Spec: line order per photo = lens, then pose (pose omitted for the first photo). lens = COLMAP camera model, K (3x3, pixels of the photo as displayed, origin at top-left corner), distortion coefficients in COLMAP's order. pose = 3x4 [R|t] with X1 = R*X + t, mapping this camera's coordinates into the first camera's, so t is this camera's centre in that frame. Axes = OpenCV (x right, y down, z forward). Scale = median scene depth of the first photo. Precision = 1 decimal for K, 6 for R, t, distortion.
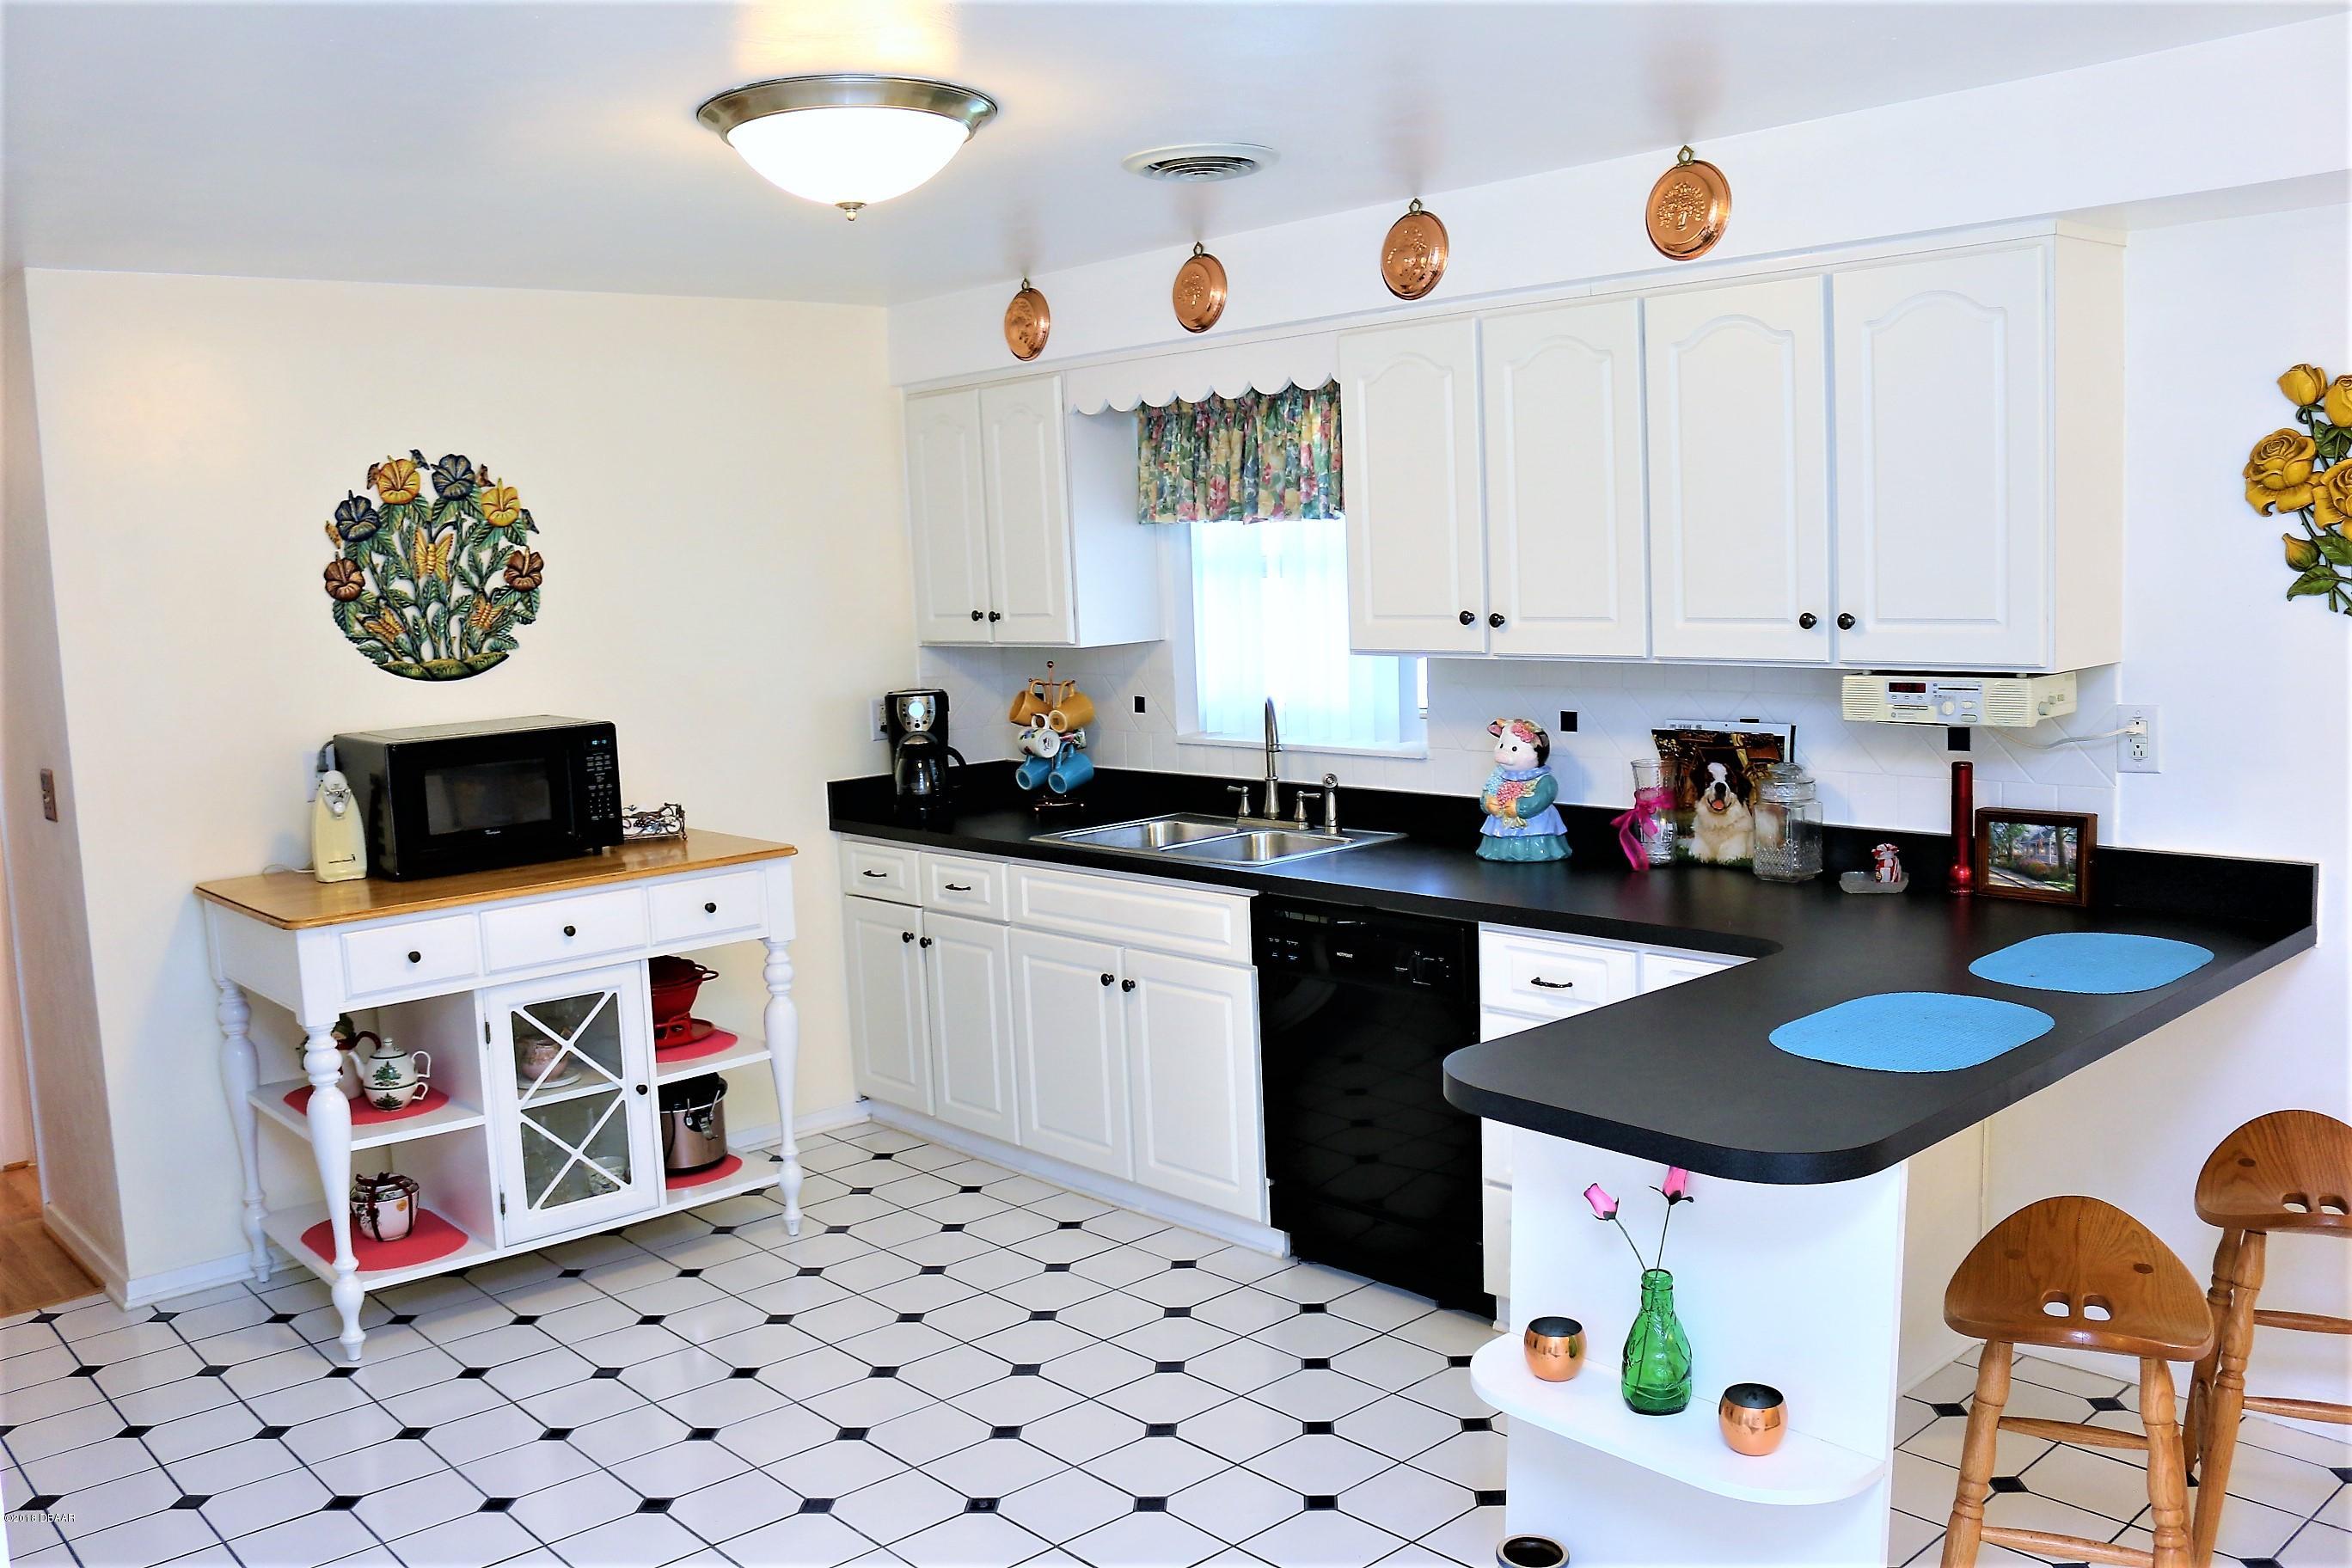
lens RADIAL K [[1941.4, 0, 1160.6], [0, 1941.4, 766.9], [0, 0, 1]] dist [-0.165464, 0.135218]
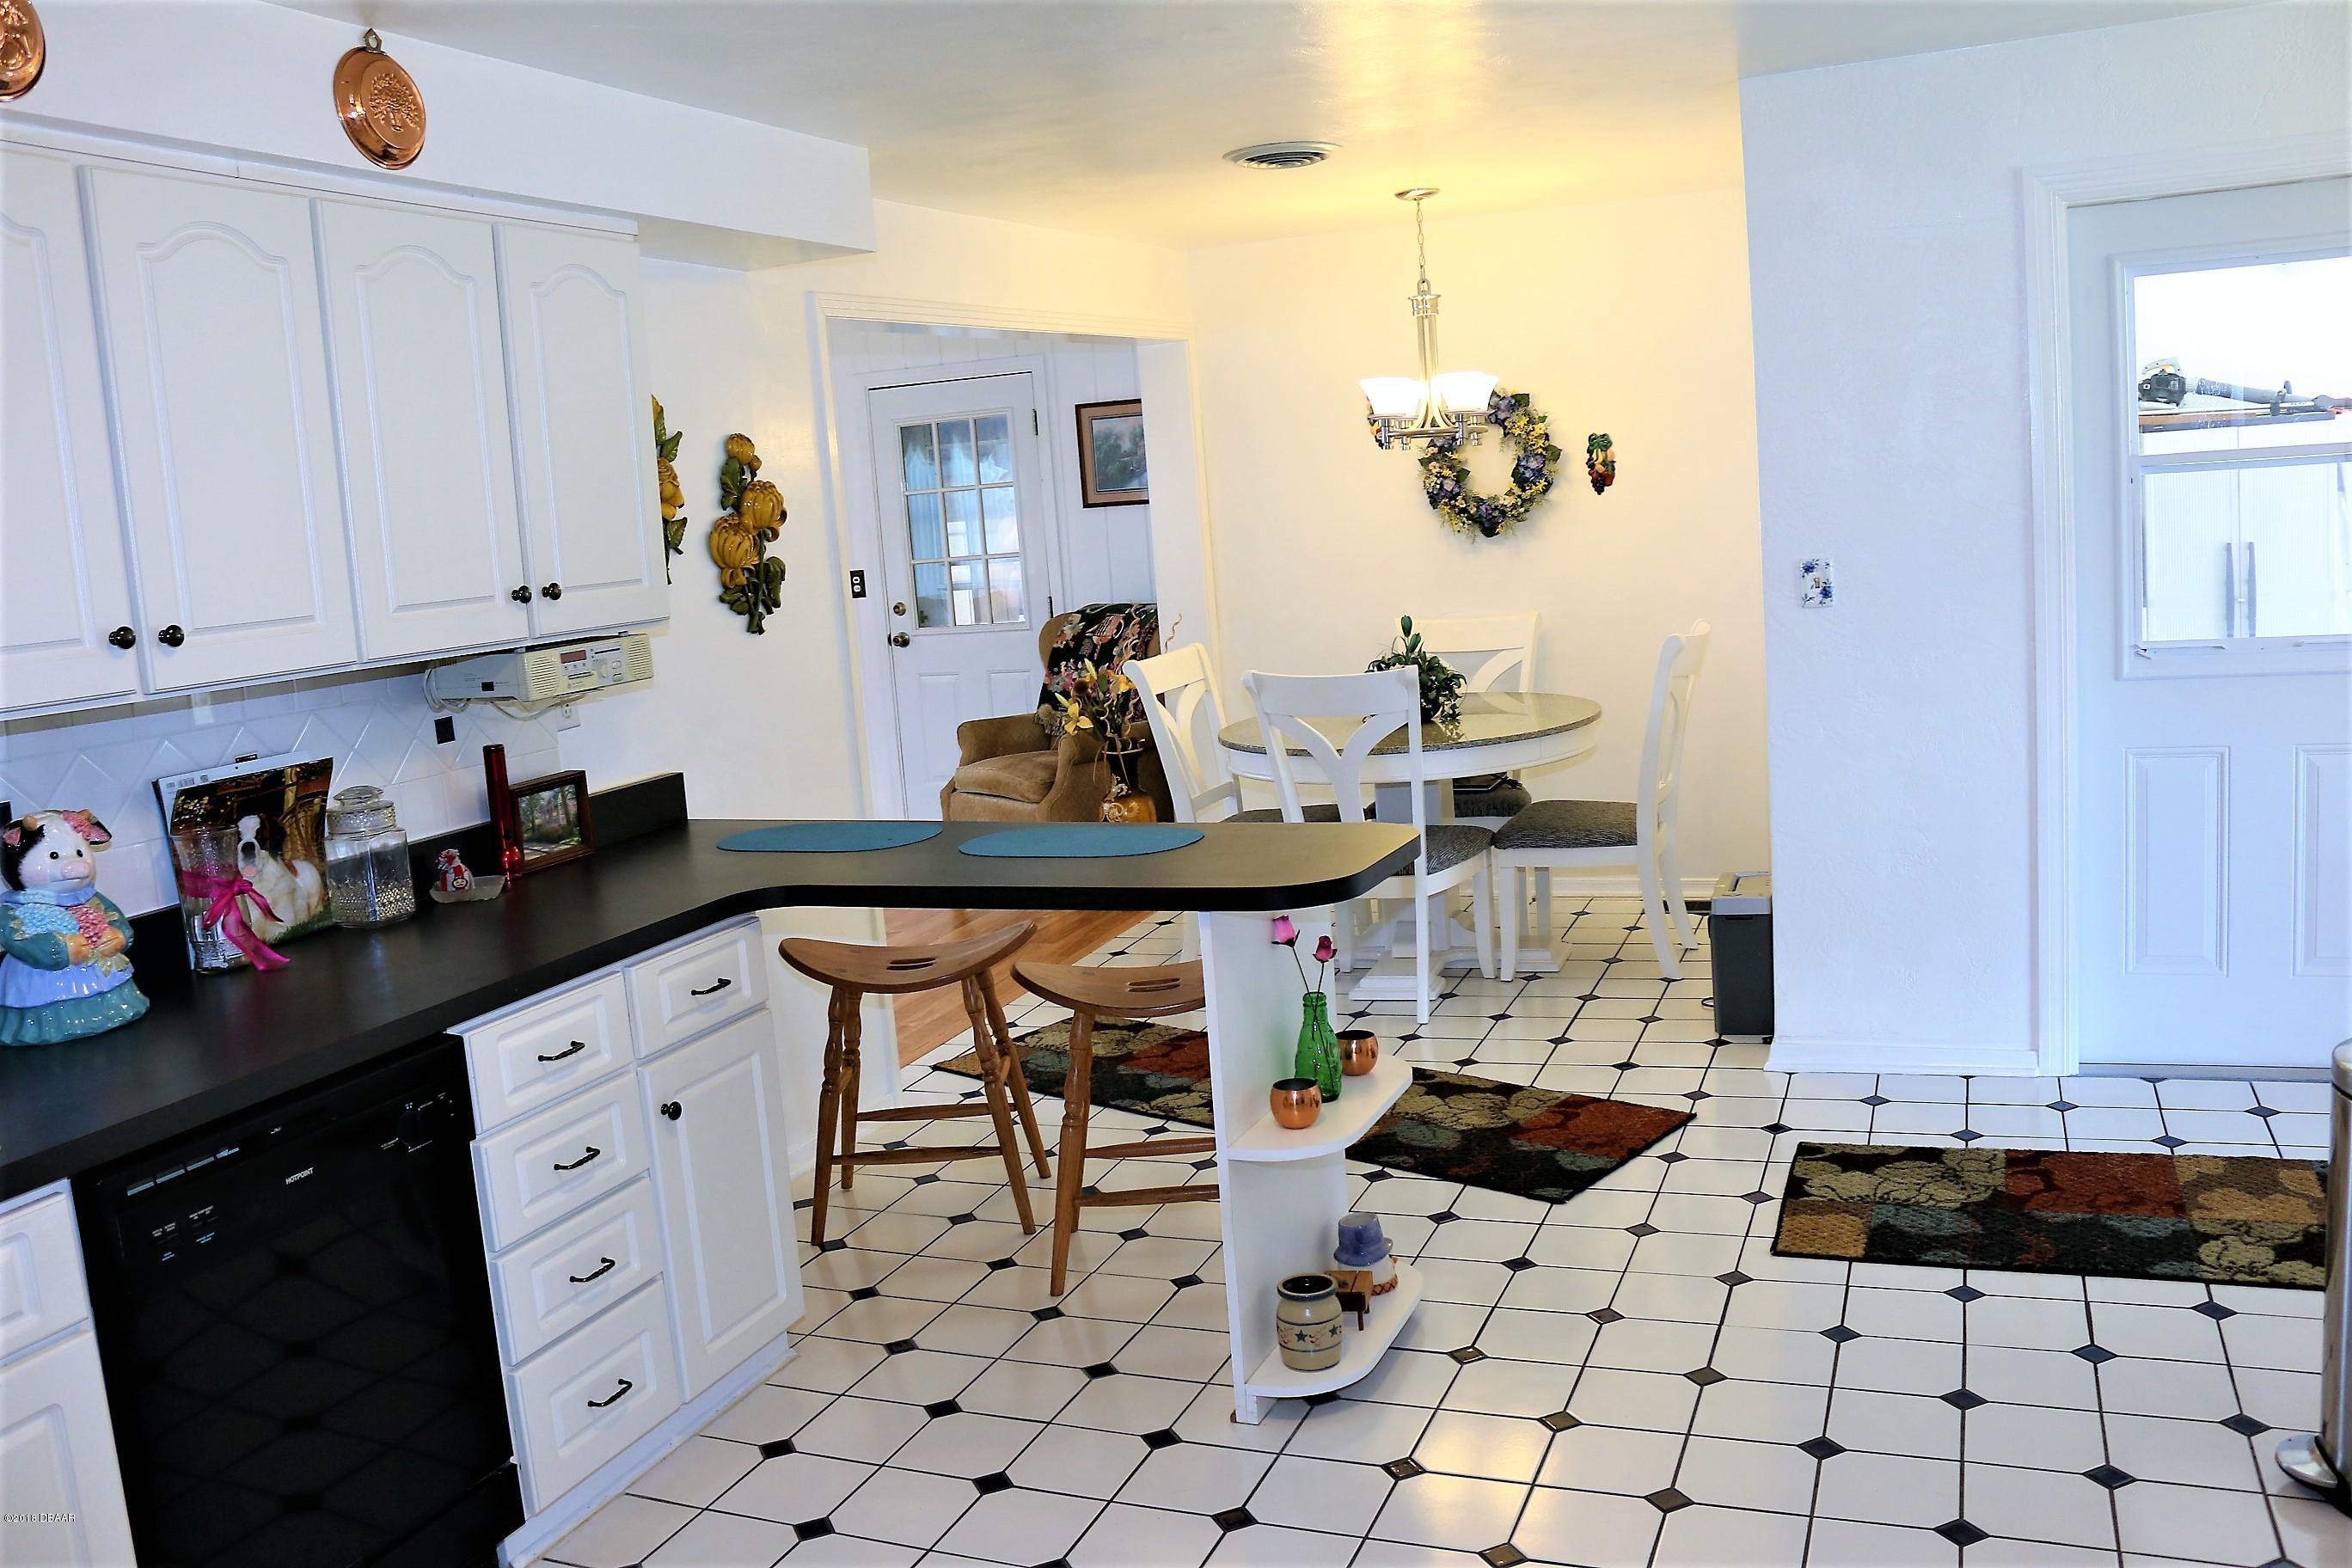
lens RADIAL K [[1941.4, 0, 1160.6], [0, 1941.4, 766.9], [0, 0, 1]] dist [-0.165464, 0.135218]
pose [[-0.433268, -0.052972, 0.899707, -0.649107], [0.184490, 0.971919, 0.146068, -0.075842], [-0.882180, 0.229274, -0.411329, 1.163085]]
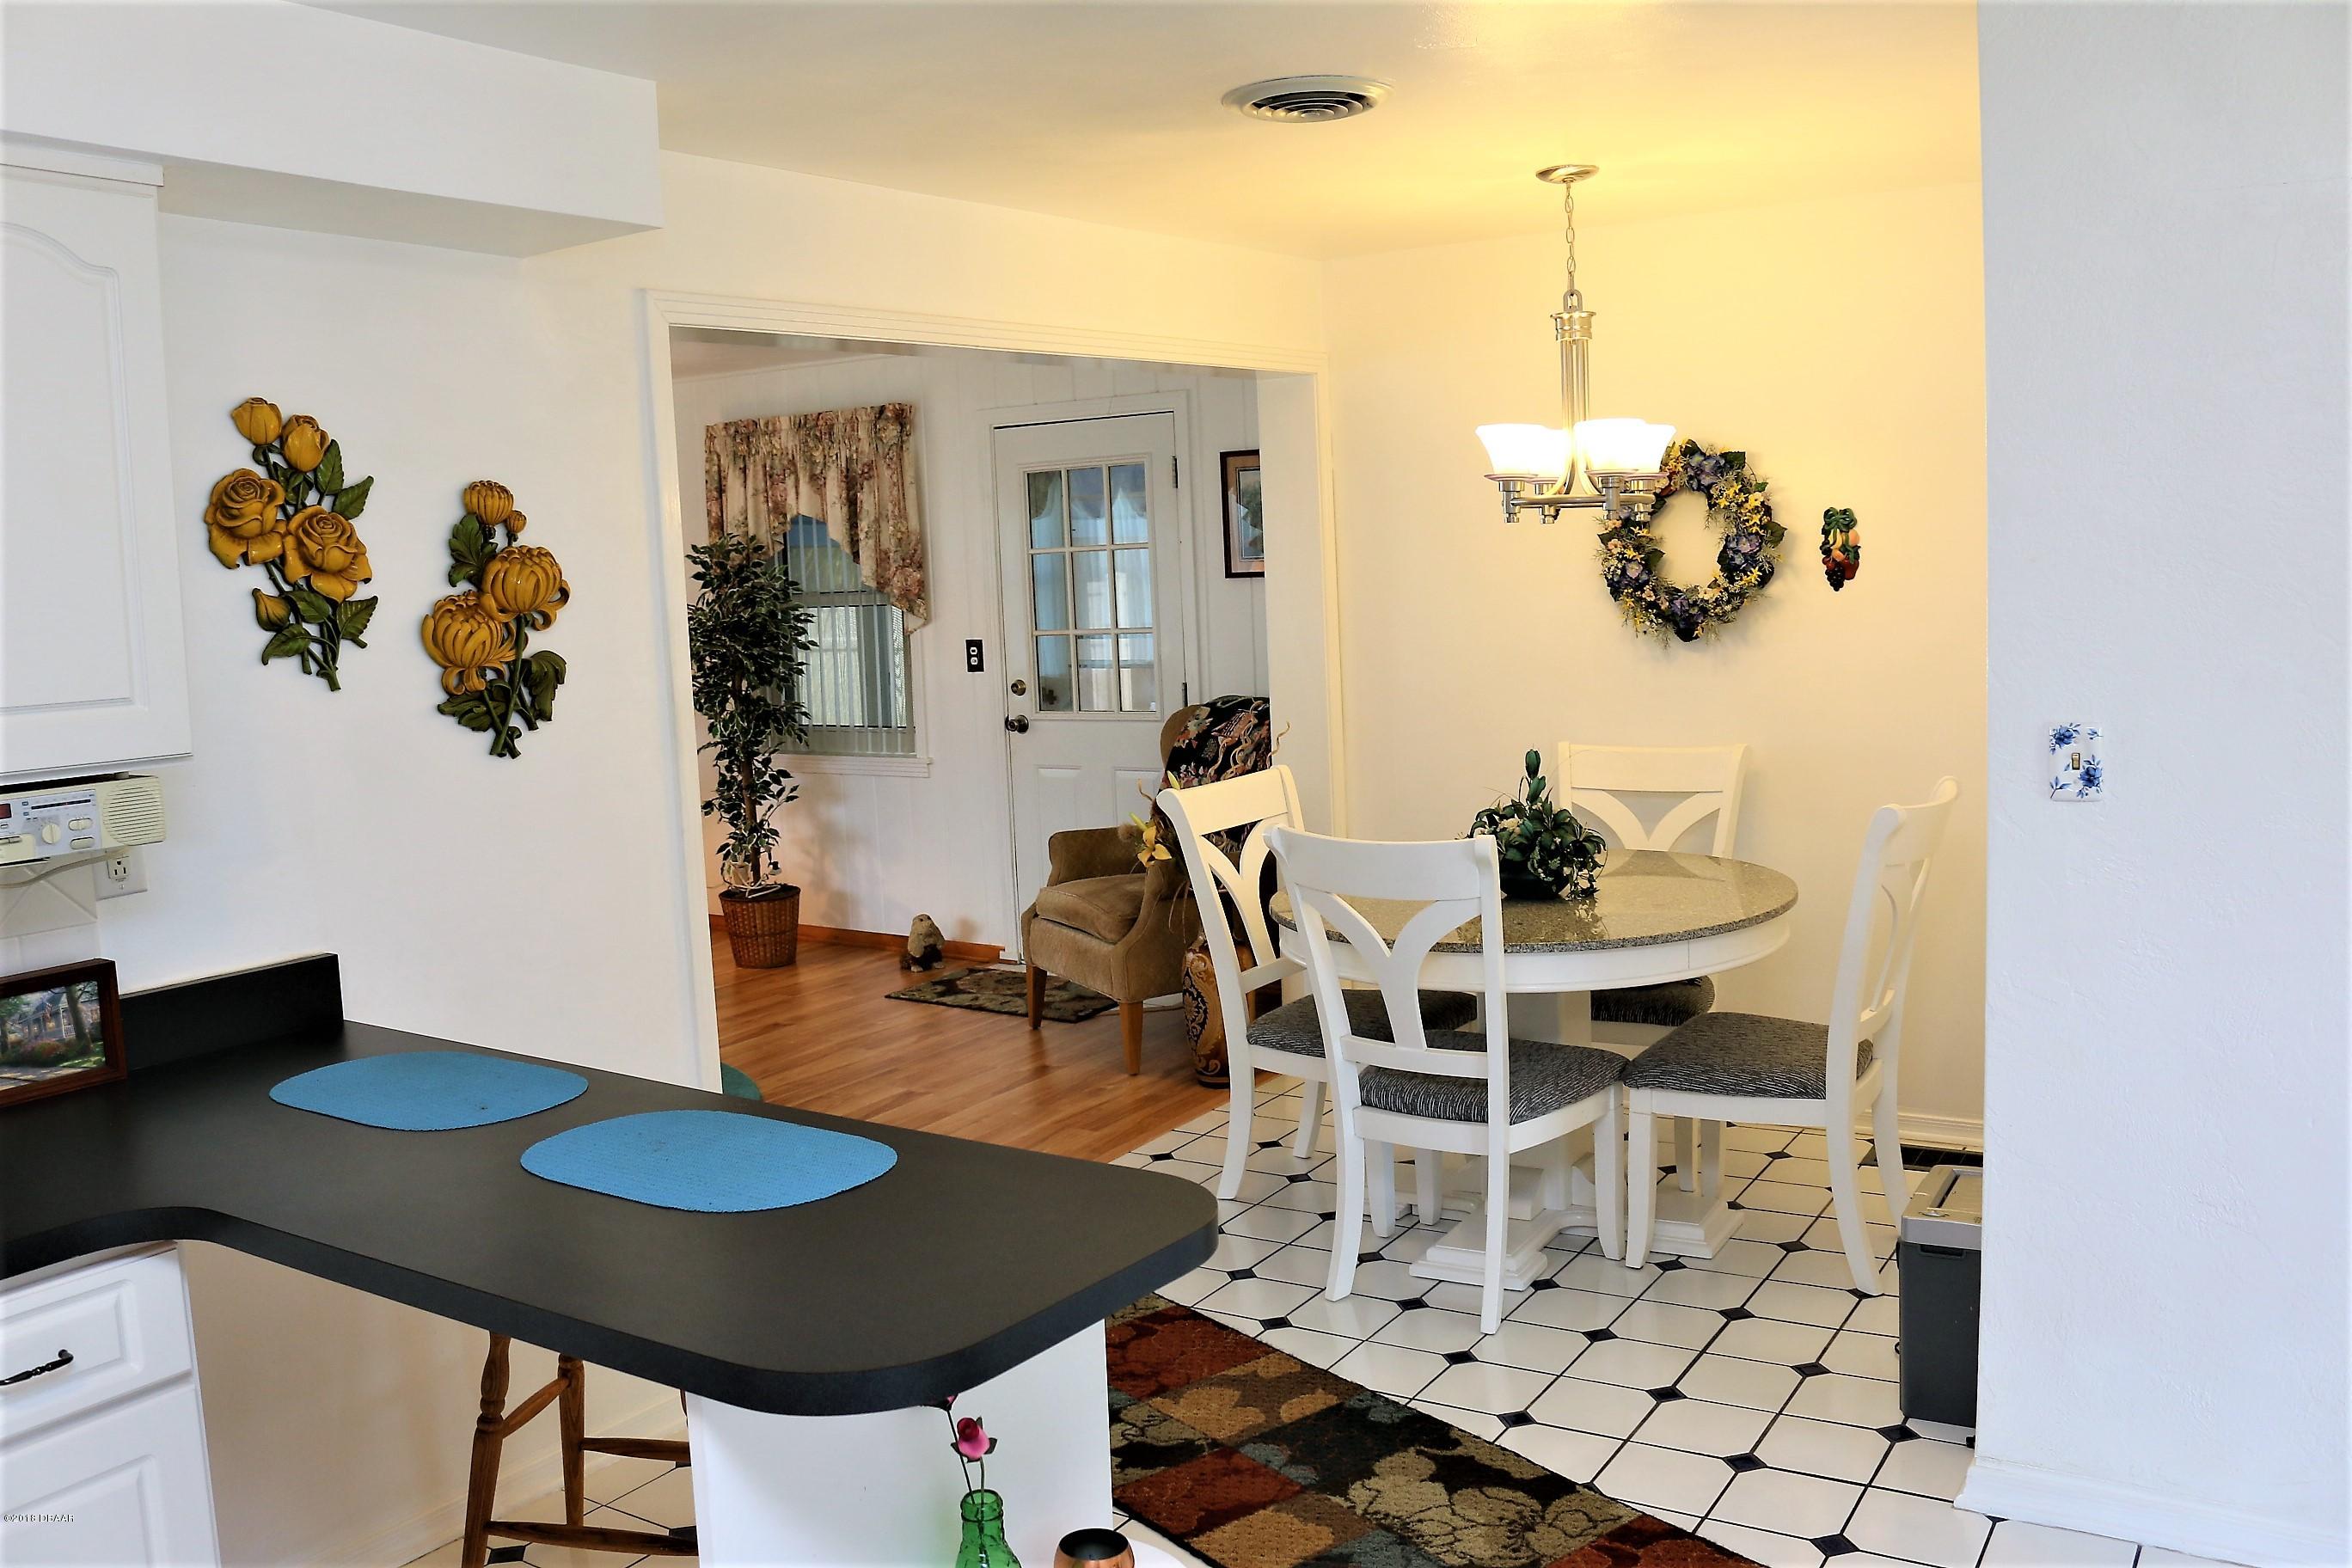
lens RADIAL K [[1941.4, 0, 1160.6], [0, 1941.4, 766.9], [0, 0, 1]] dist [-0.165464, 0.135218]
pose [[-0.254480, -0.049358, 0.965818, -0.337430], [0.152208, 0.984205, 0.090402, -0.054361], [-0.955025, 0.170011, -0.242947, 0.767304]]
